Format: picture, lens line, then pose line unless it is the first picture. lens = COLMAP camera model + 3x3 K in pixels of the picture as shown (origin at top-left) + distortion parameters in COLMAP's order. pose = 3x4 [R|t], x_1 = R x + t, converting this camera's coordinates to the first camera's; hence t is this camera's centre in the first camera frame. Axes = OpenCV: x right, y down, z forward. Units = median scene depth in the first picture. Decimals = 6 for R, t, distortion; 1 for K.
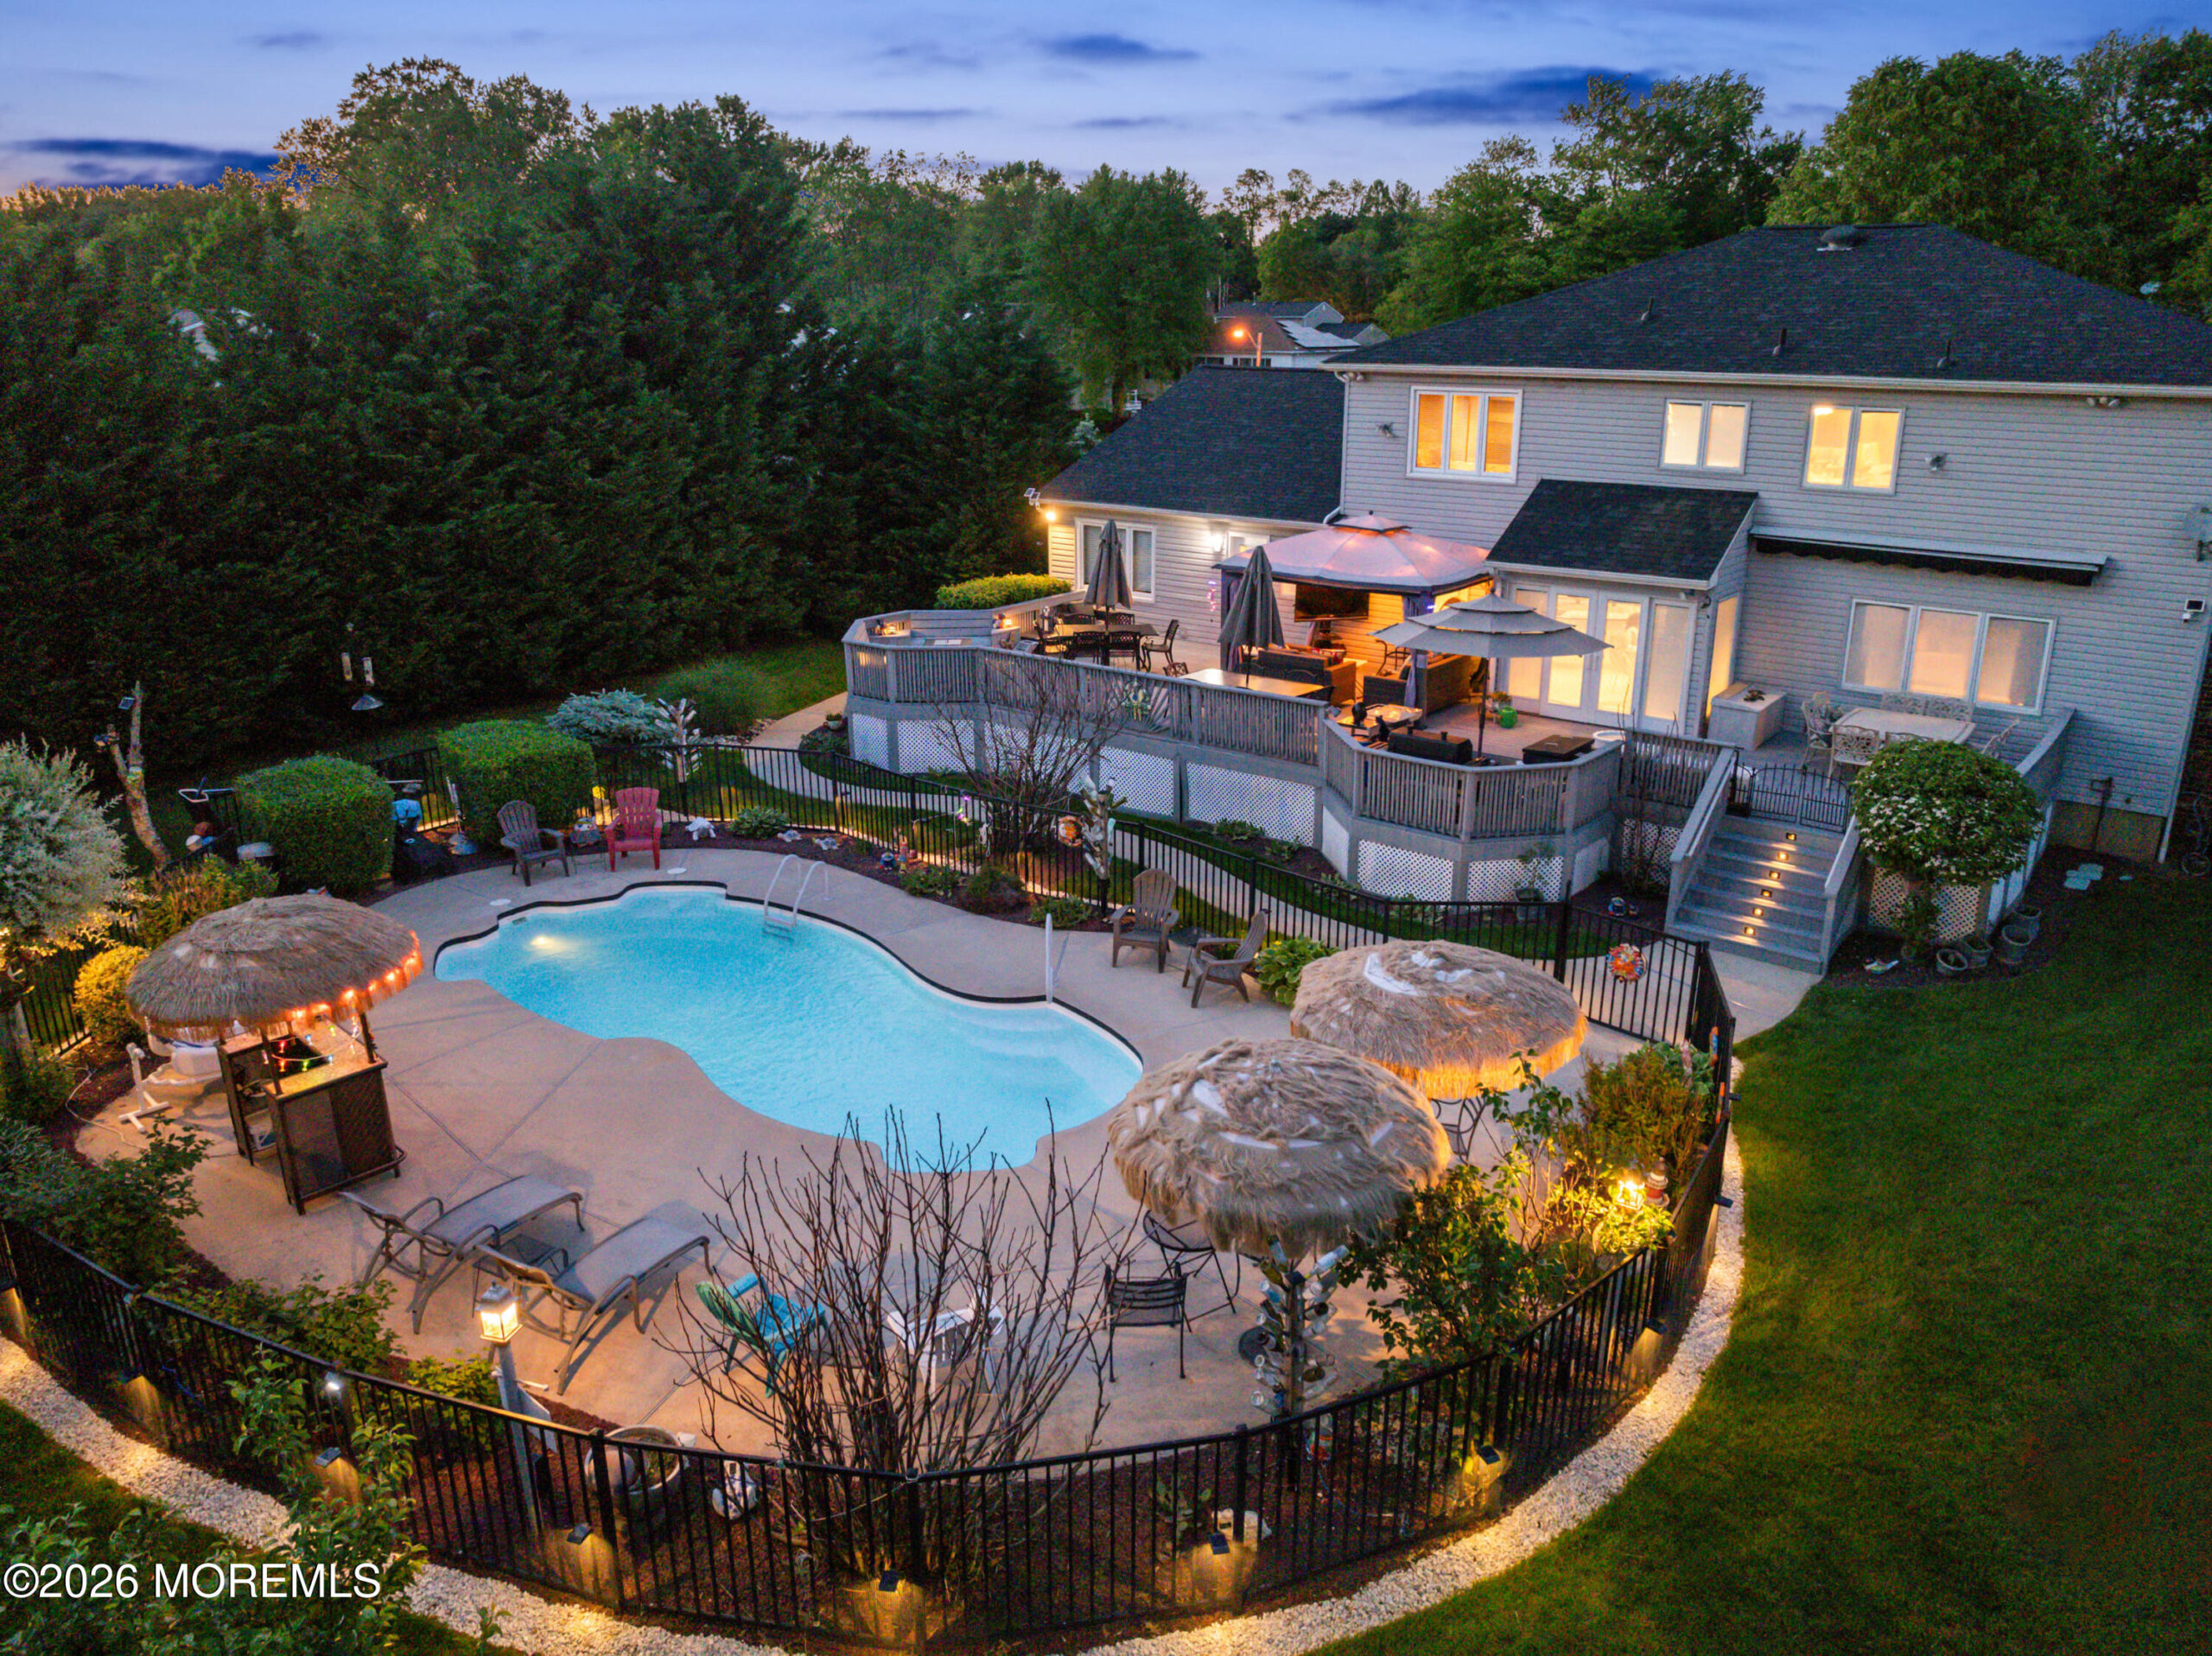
lens RADIAL K [[1575.8, 0, 1106.0], [0, 1575.8, 828.0], [0, 0, 1]] dist [-0.040144, -0.000372]
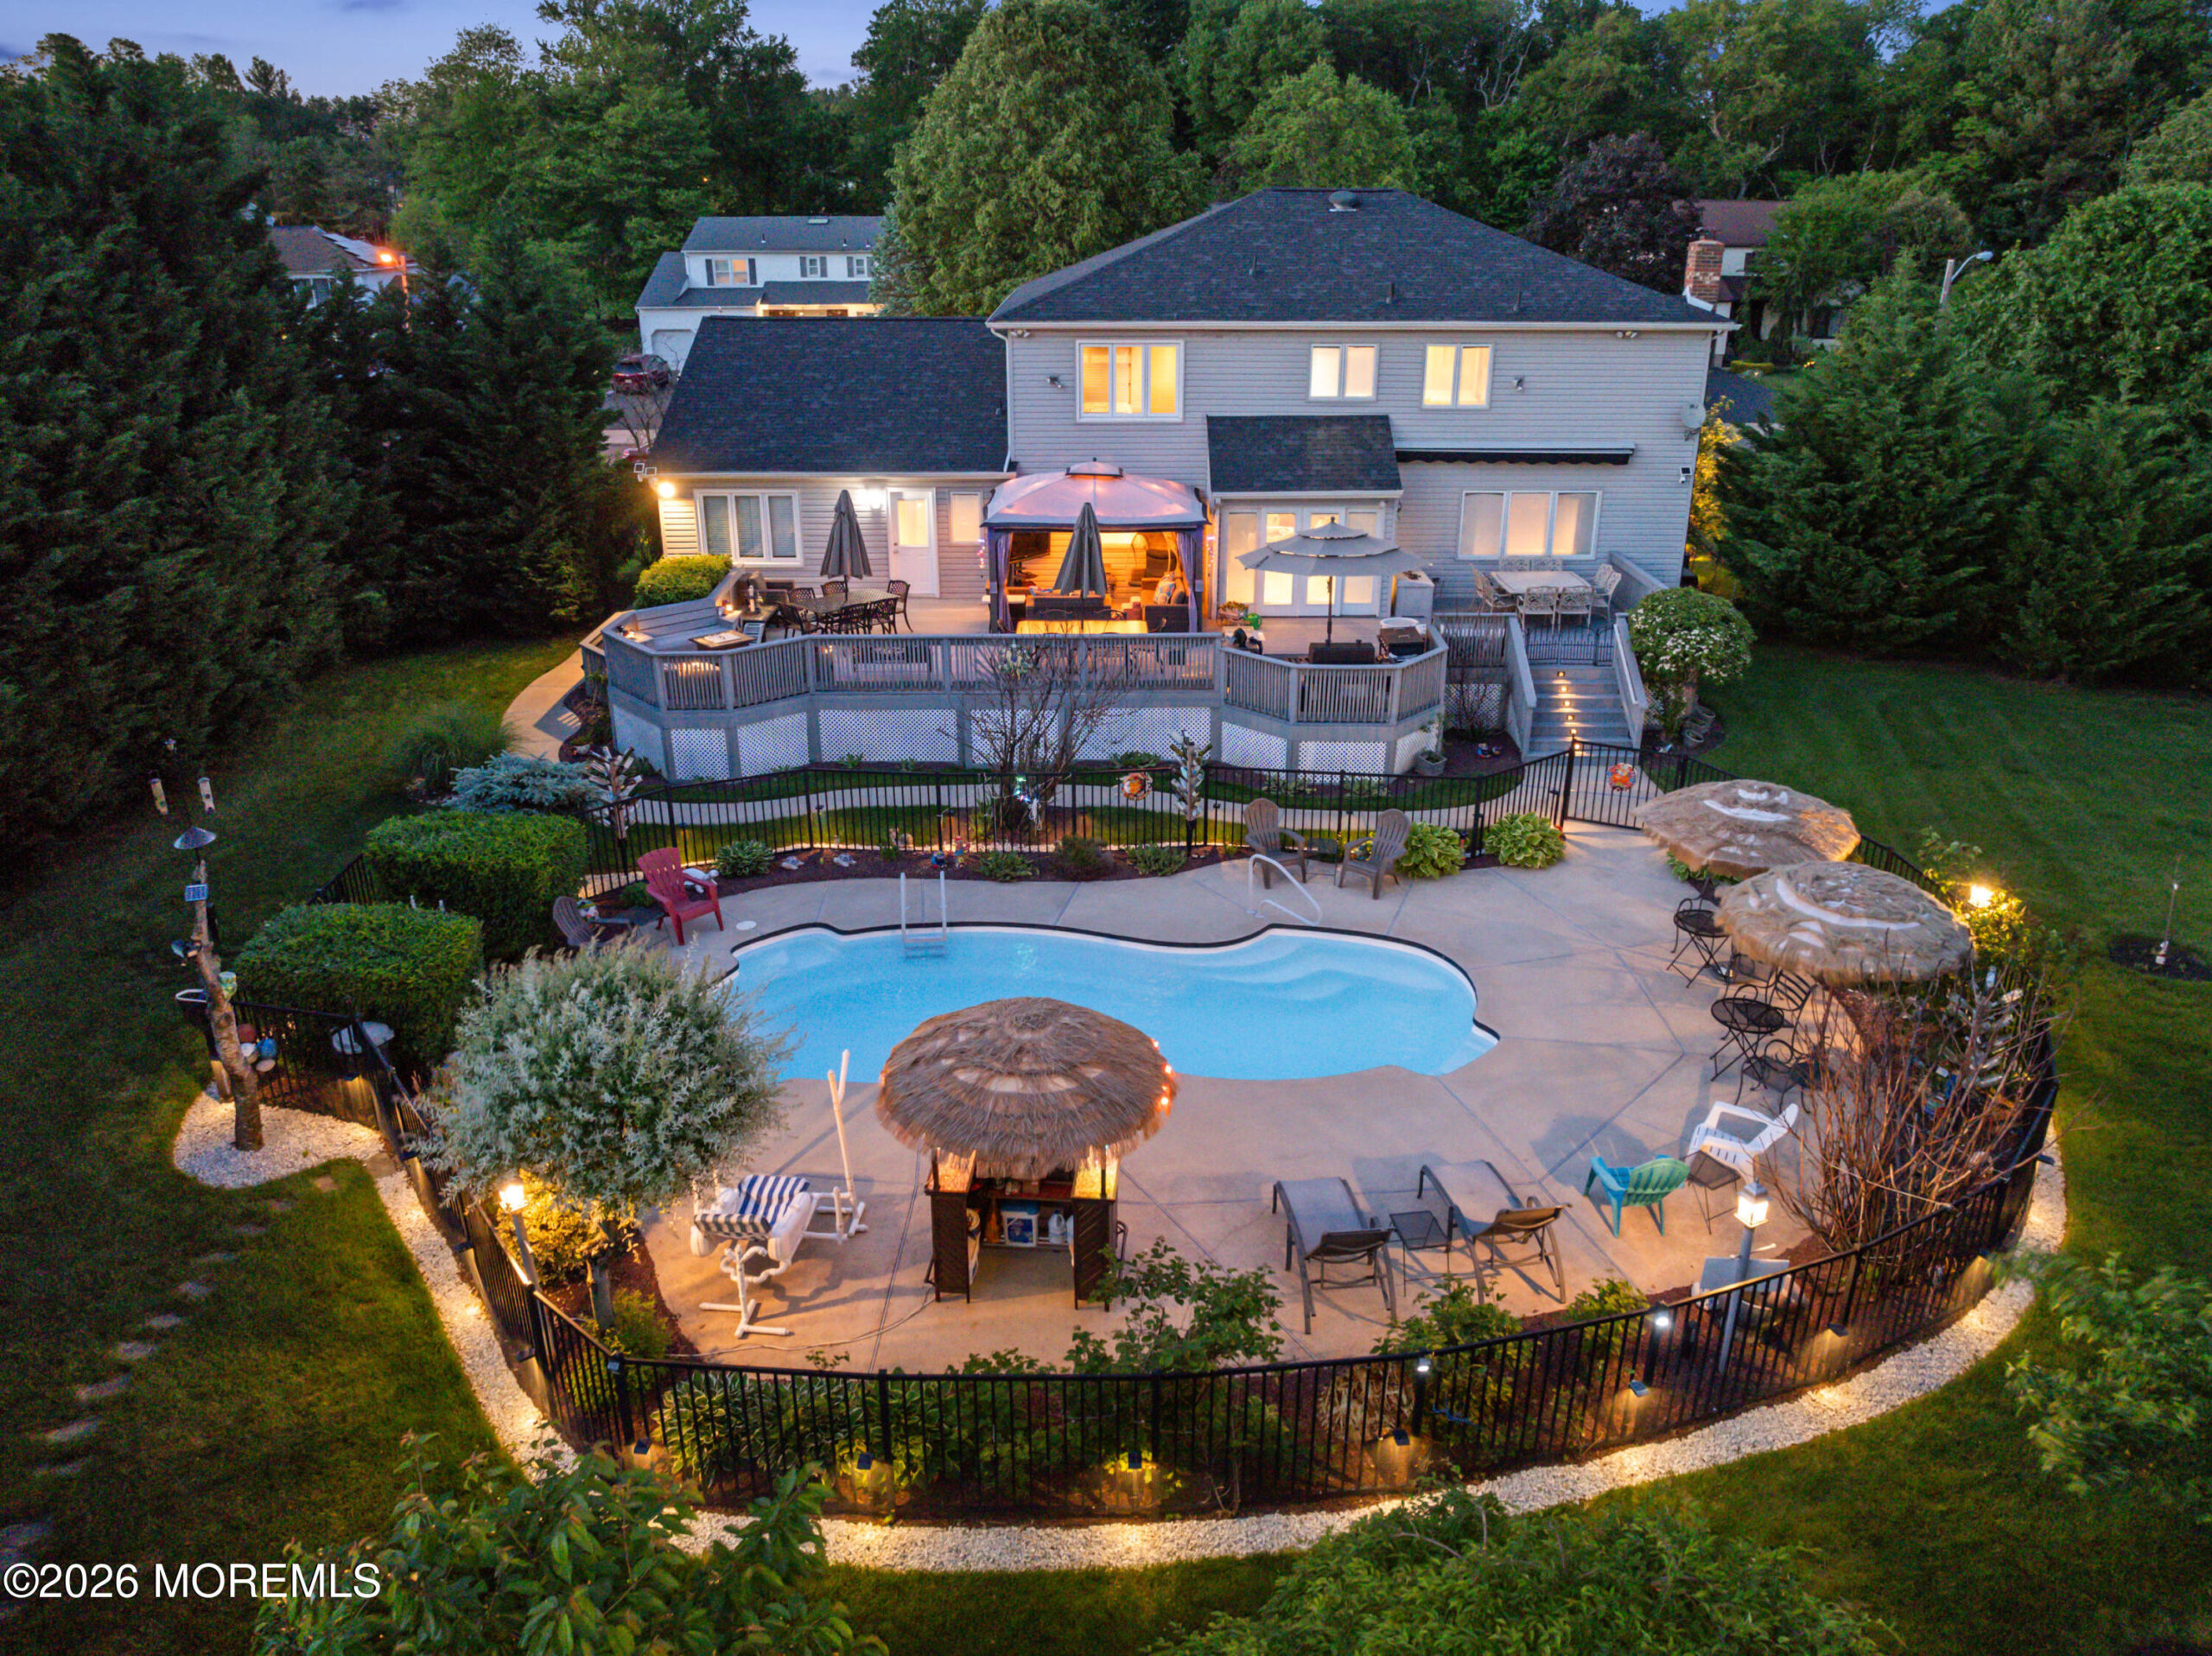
lens RADIAL K [[1575.8, 0, 1106.0], [0, 1575.8, 828.0], [0, 0, 1]] dist [-0.040144, -0.000372]
pose [[0.780510, -0.232906, 0.580137, -0.574664], [0.193327, 0.972443, 0.130303, -0.098421], [-0.594499, 0.010453, 0.804029, 0.115421]]
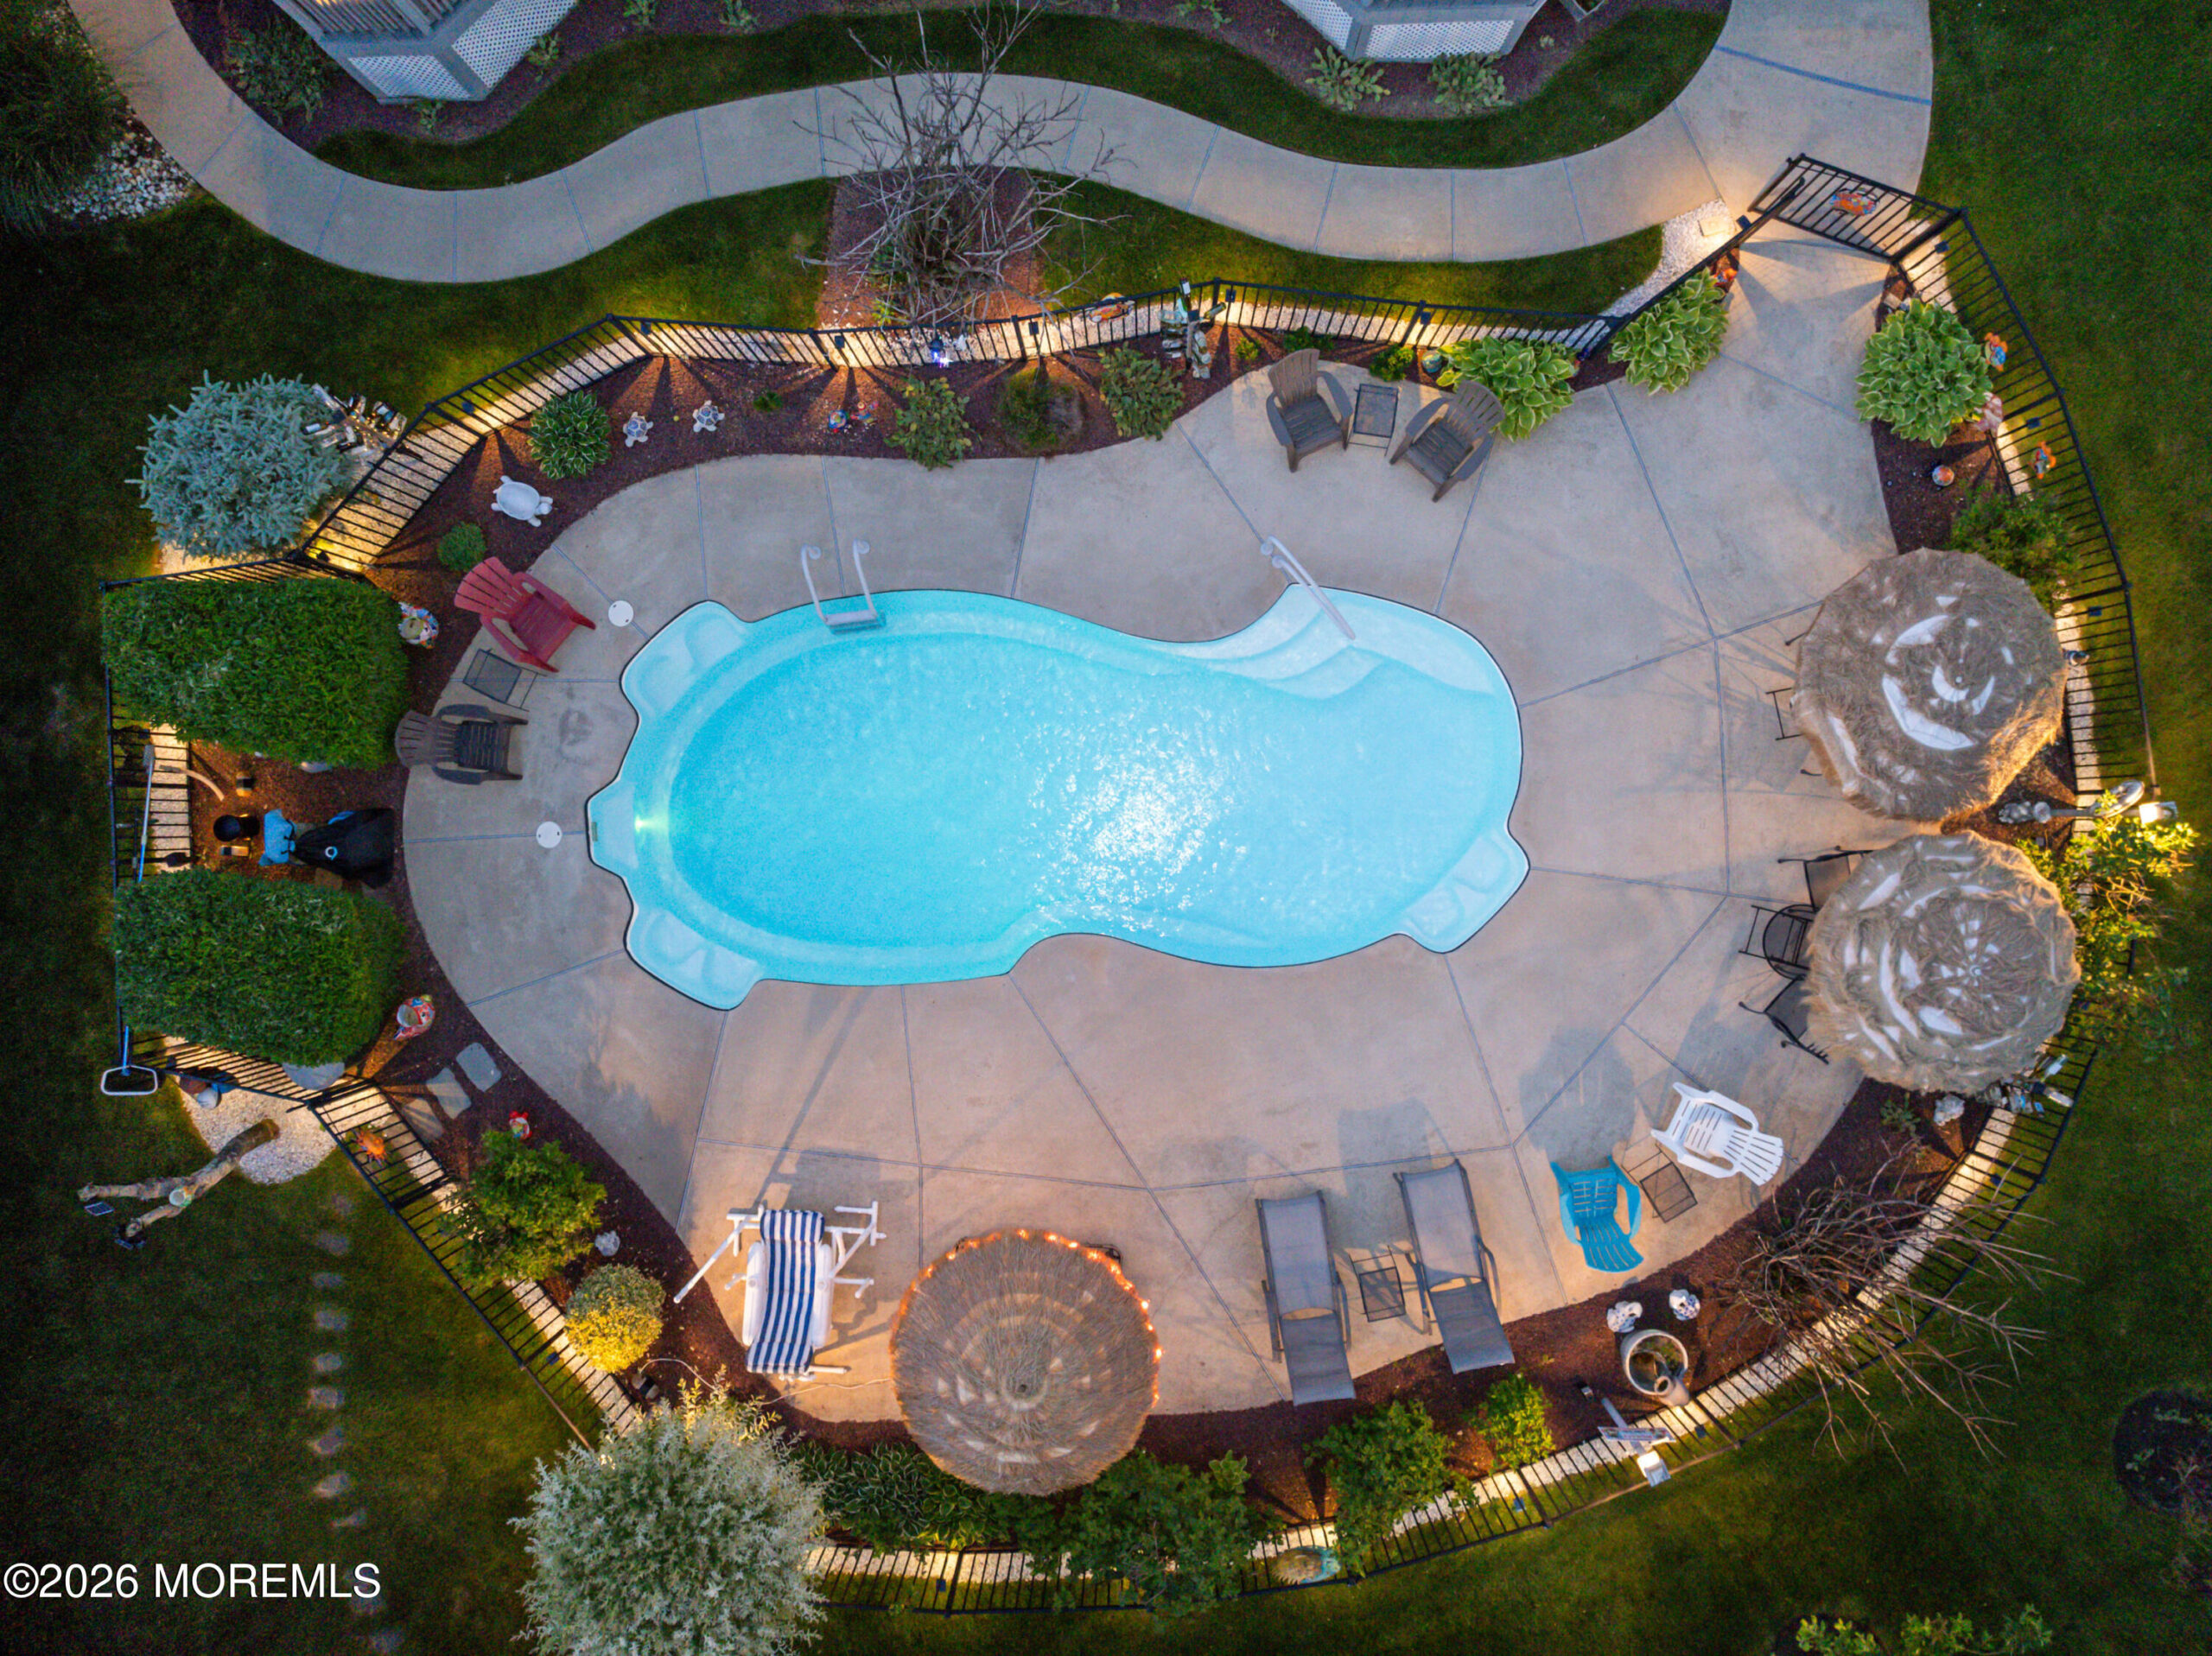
lens RADIAL K [[1575.8, 0, 1106.0], [0, 1575.8, 828.0], [0, 0, 1]] dist [-0.040144, -0.000372]
pose [[0.756800, -0.652640, -0.036263, -0.128728], [0.228827, 0.212563, 0.949976, -0.536541], [-0.612285, -0.727240, 0.310209, 0.512708]]
